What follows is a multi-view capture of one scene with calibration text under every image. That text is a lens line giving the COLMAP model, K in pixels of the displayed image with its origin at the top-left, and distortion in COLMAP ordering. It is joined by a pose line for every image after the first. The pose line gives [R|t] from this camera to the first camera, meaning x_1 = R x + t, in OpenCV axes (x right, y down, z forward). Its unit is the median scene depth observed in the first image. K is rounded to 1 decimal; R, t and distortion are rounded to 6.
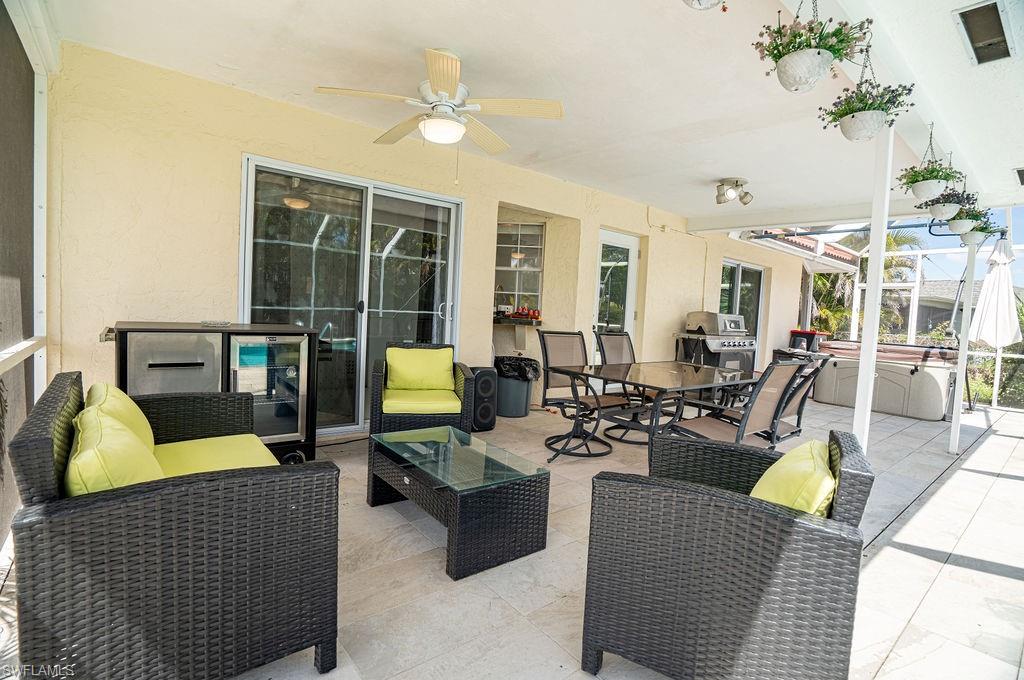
lens RADIAL K [[486.7, 0, 507.1], [0, 486.7, 338.4], [0, 0, 1]] dist [-0.053474, 0.016916]
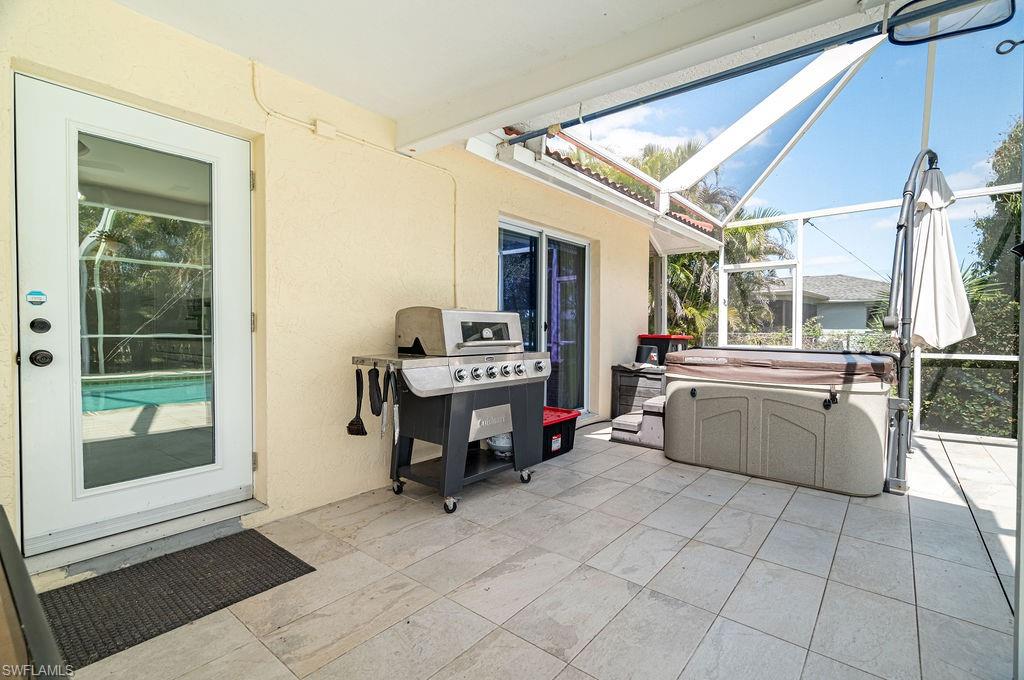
lens RADIAL K [[474.5, 0, 512.0], [0, 474.5, 340.0], [0, 0, 1]] dist [-0.000115, 0.000702]
pose [[0.977417, -0.052542, 0.204683, 0.377988], [0.058342, 0.998045, -0.022403, -0.007455], [-0.203106, 0.033838, 0.978572, 0.505602]]
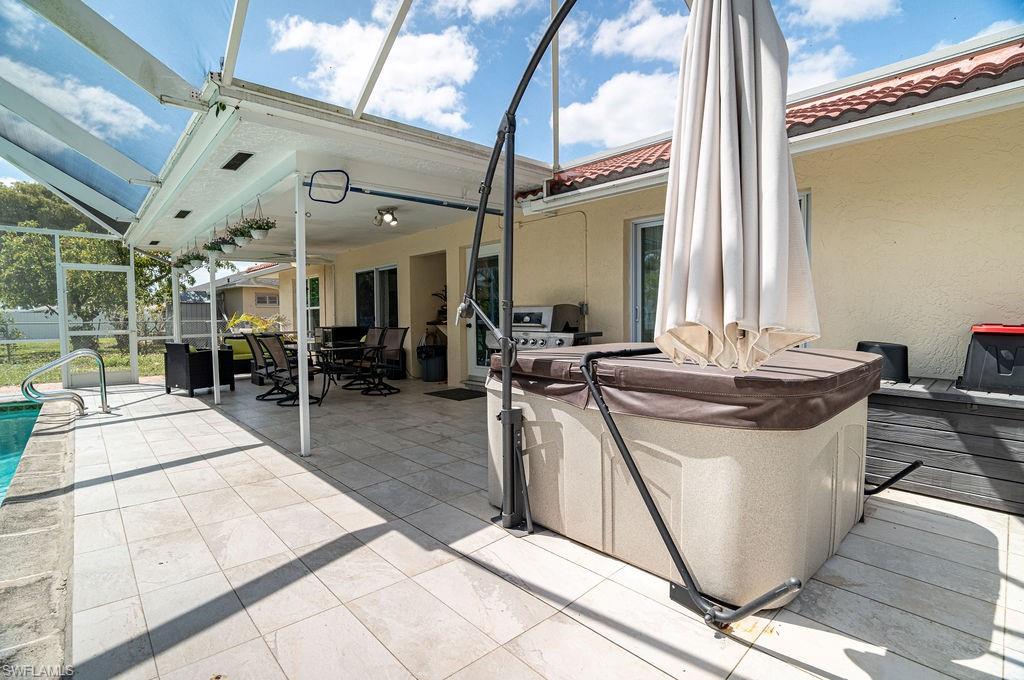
lens RADIAL K [[486.7, 0, 507.1], [0, 486.7, 338.4], [0, 0, 1]] dist [-0.053474, 0.016916]
pose [[0.049135, -0.005577, -0.998777, 1.244125], [-0.051420, 0.998644, -0.008106, 0.013972], [0.997468, 0.051756, 0.048781, 0.883388]]
